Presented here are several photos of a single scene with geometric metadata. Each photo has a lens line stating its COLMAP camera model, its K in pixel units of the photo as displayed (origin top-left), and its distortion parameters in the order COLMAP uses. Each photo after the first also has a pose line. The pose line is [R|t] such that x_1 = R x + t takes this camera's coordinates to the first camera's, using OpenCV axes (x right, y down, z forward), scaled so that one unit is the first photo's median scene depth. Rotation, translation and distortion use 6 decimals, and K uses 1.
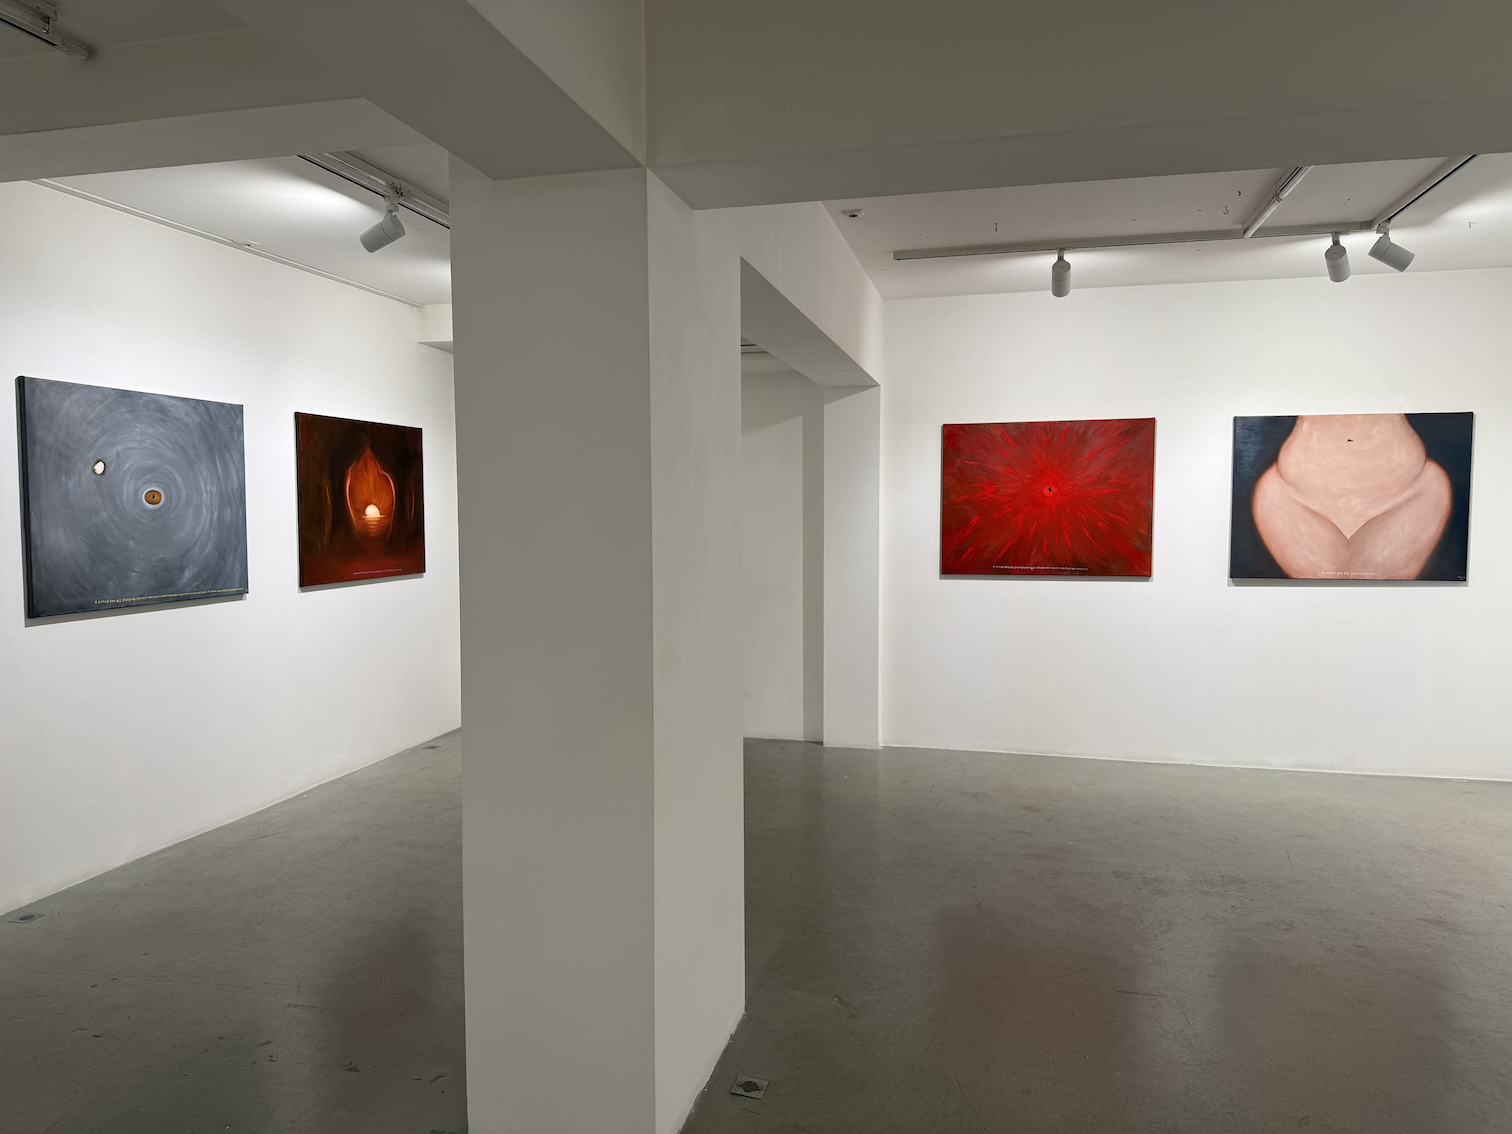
lens RADIAL K [[1052.0, 0, 751.5], [0, 1052.0, 569.6], [0, 0, 1]] dist [0.060121, -0.083882]
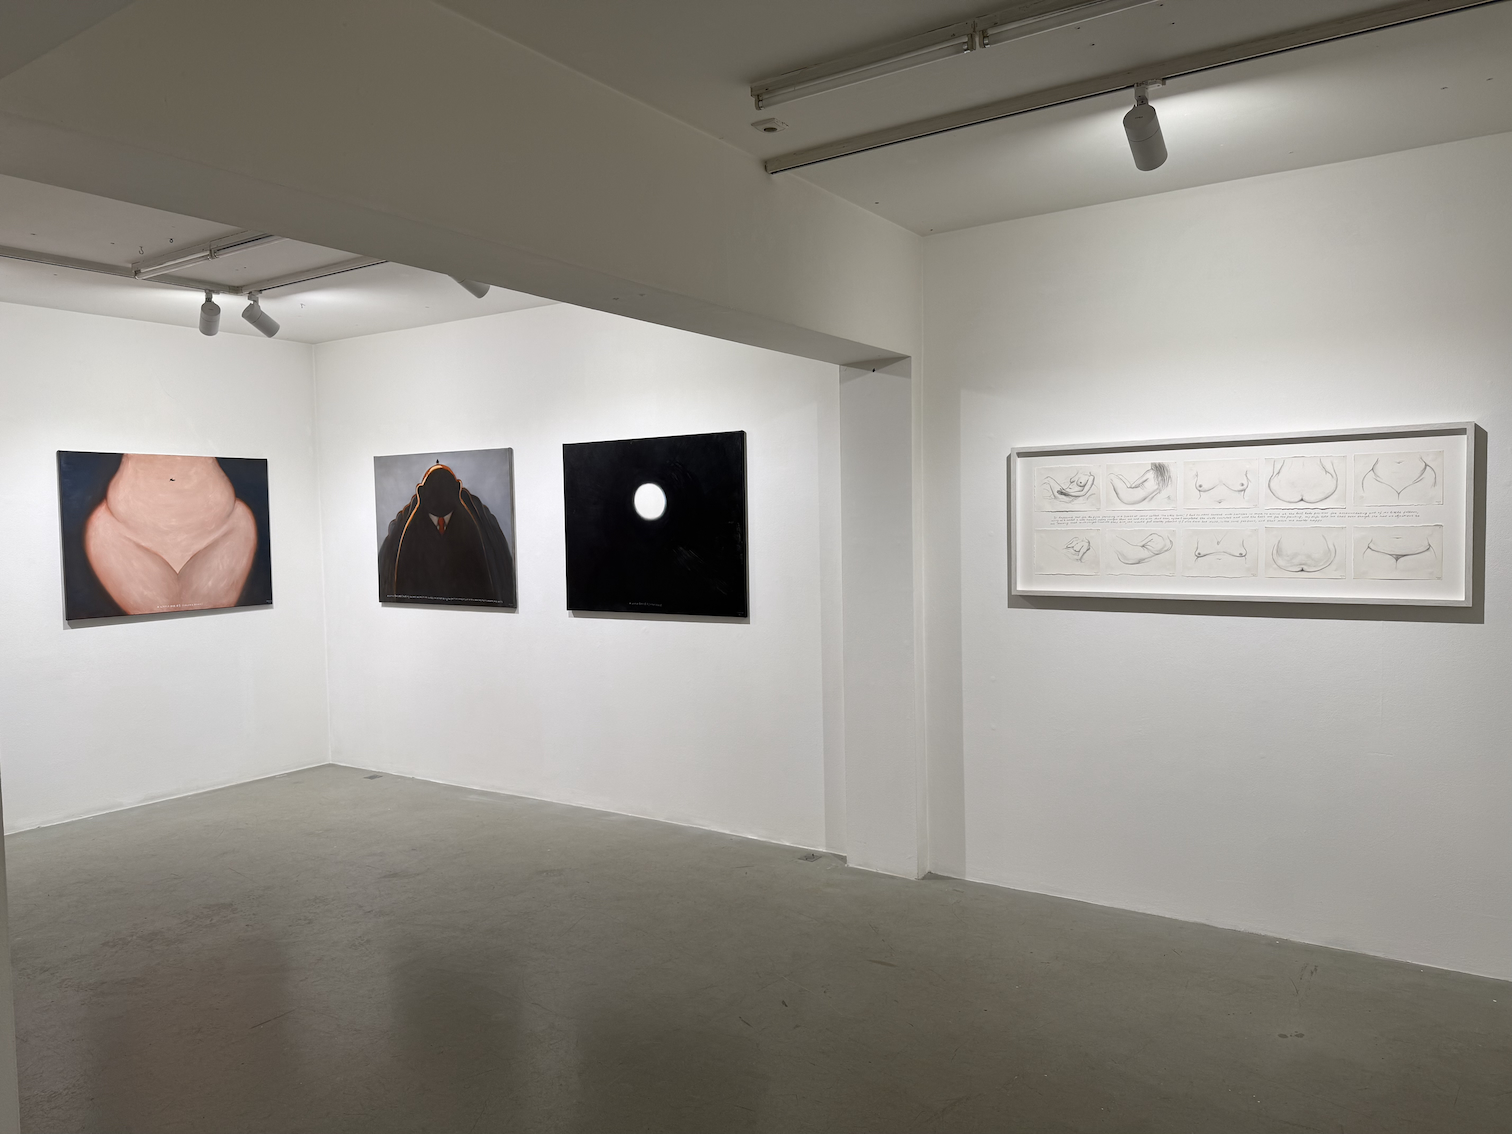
lens RADIAL K [[1052.0, 0, 753.5], [0, 1052.0, 571.1], [0, 0, 1]] dist [0.060121, -0.083882]
pose [[0.347181, -0.049546, 0.936488, -0.230013], [0.075951, 0.996809, 0.024581, -0.013330], [-0.934717, 0.062593, 0.349836, 0.097008]]
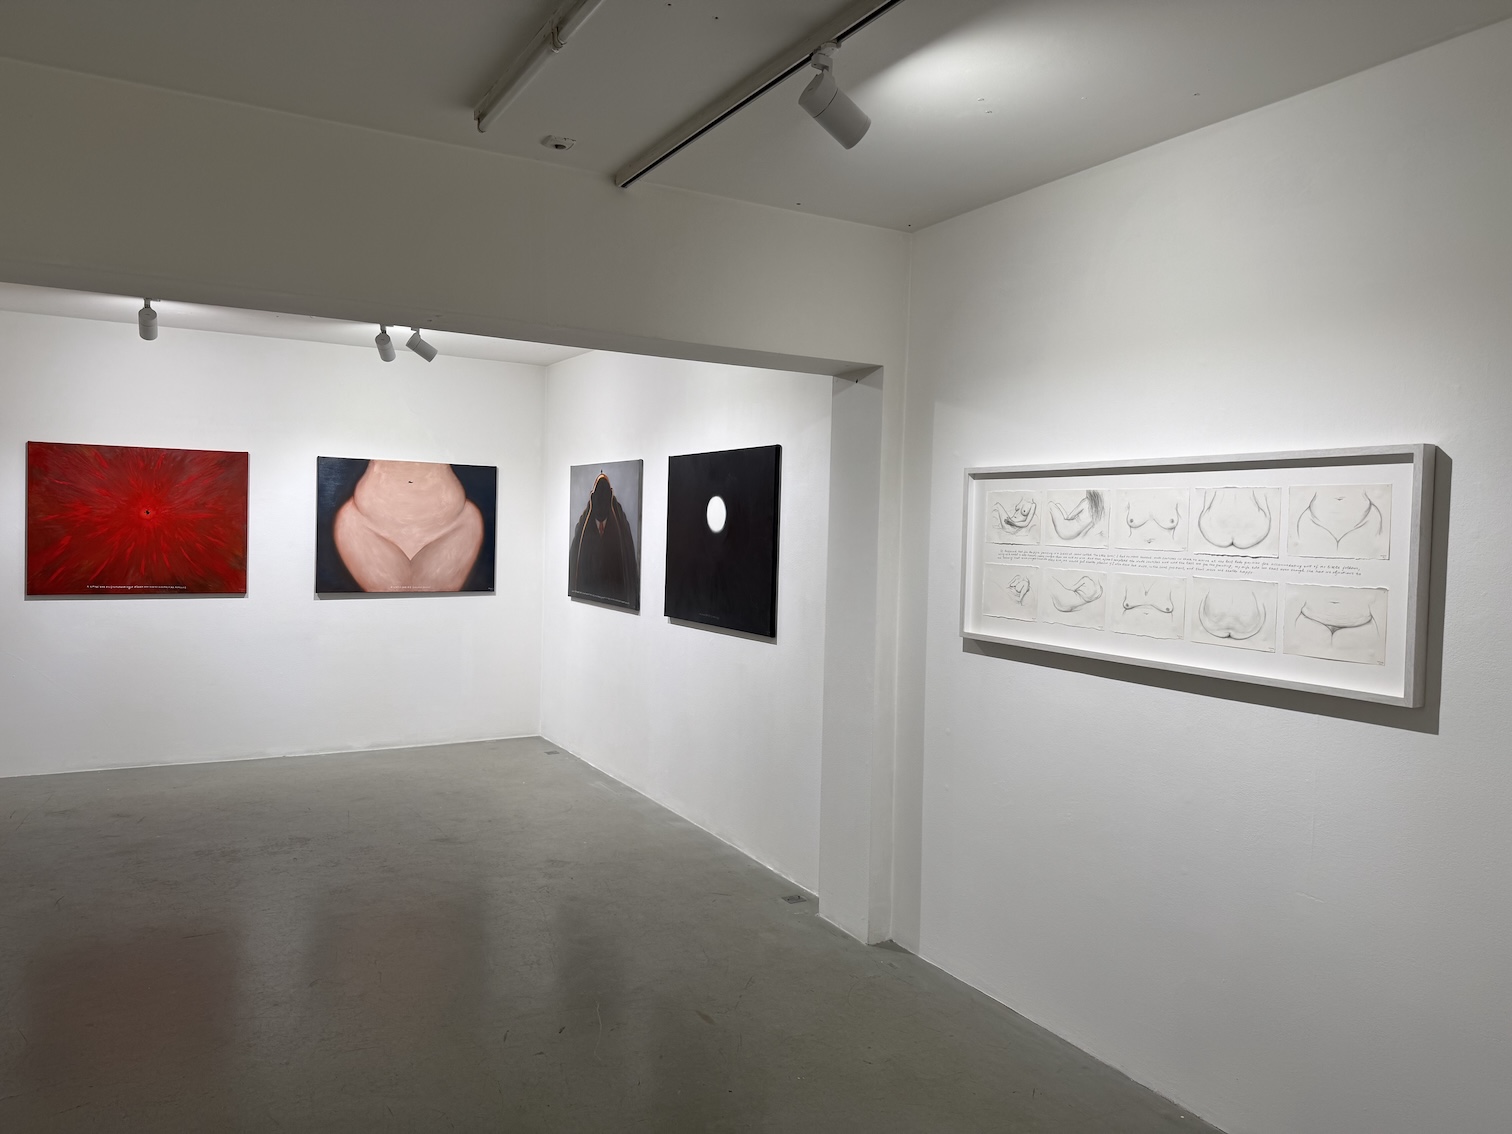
lens RADIAL K [[1052.0, 0, 747.6], [0, 1052.0, 562.0], [0, 0, 1]] dist [0.060121, -0.083882]
pose [[0.725963, -0.001832, 0.687732, -0.011824], [0.014908, 0.999803, -0.013074, -0.004033], [-0.687573, 0.019744, 0.725847, -0.188303]]
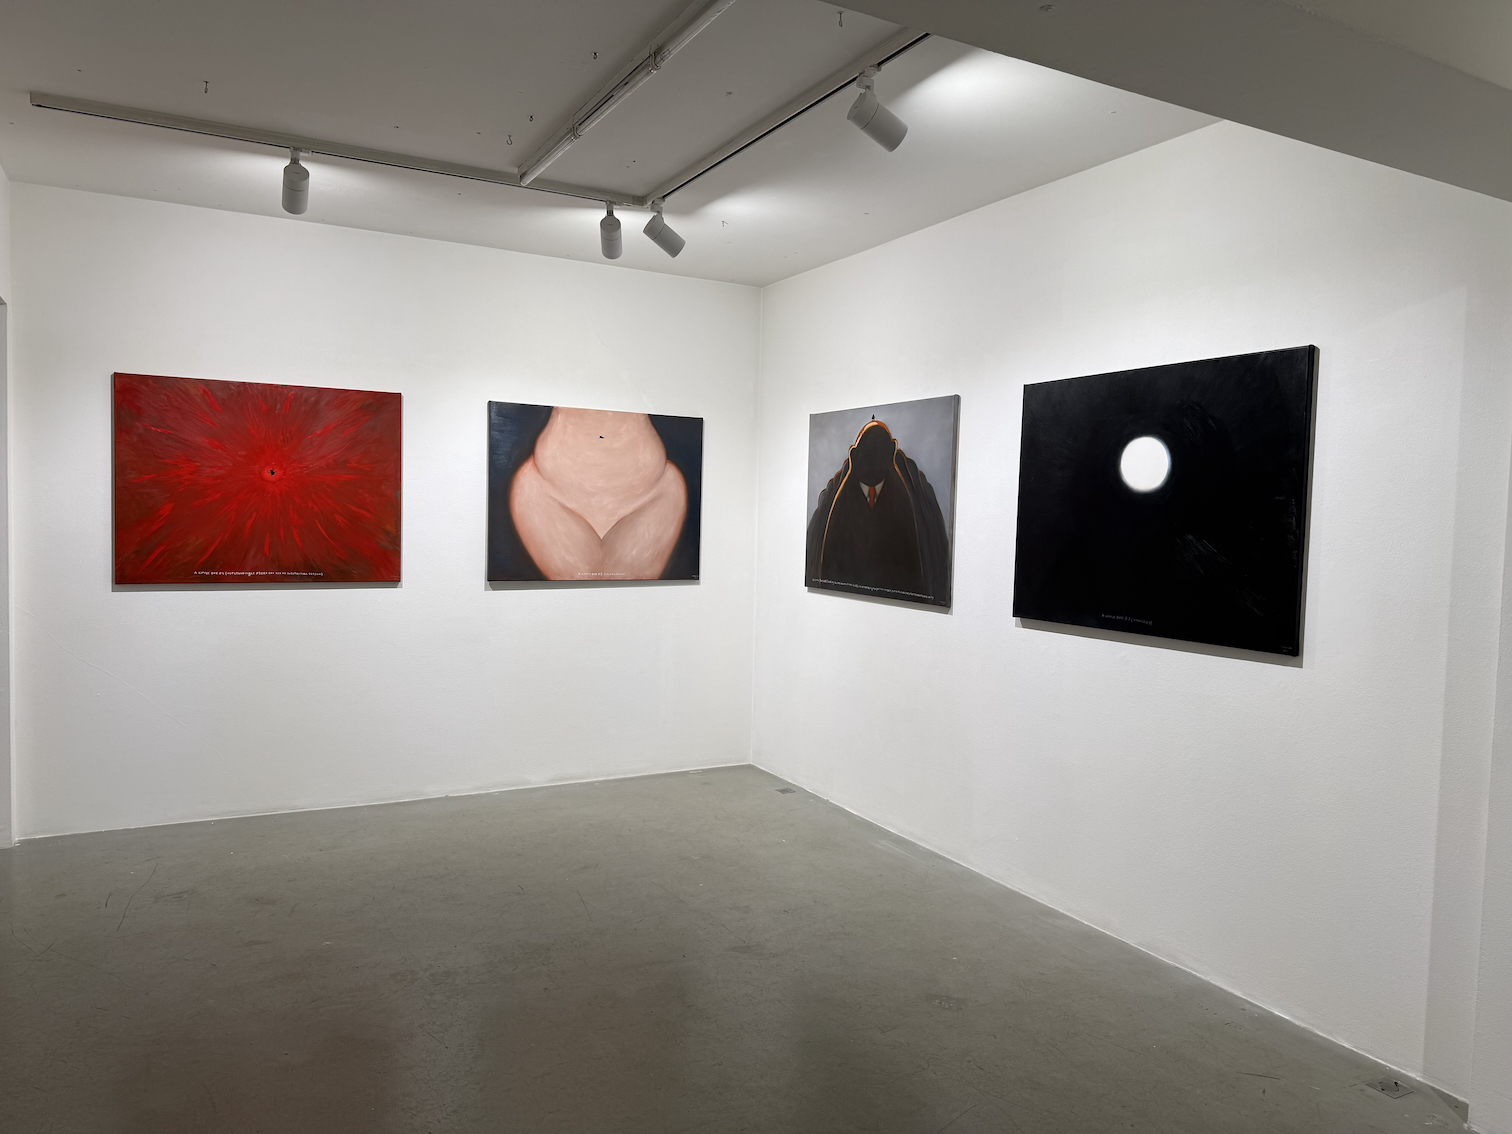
lens RADIAL K [[1052.0, 0, 756.4], [0, 1052.0, 568.8], [0, 0, 1]] dist [0.060121, -0.083882]
pose [[0.741365, -0.012894, 0.670978, 0.022170], [0.013484, 0.999900, 0.004317, -0.003772], [-0.670966, 0.005847, 0.741465, 0.195428]]
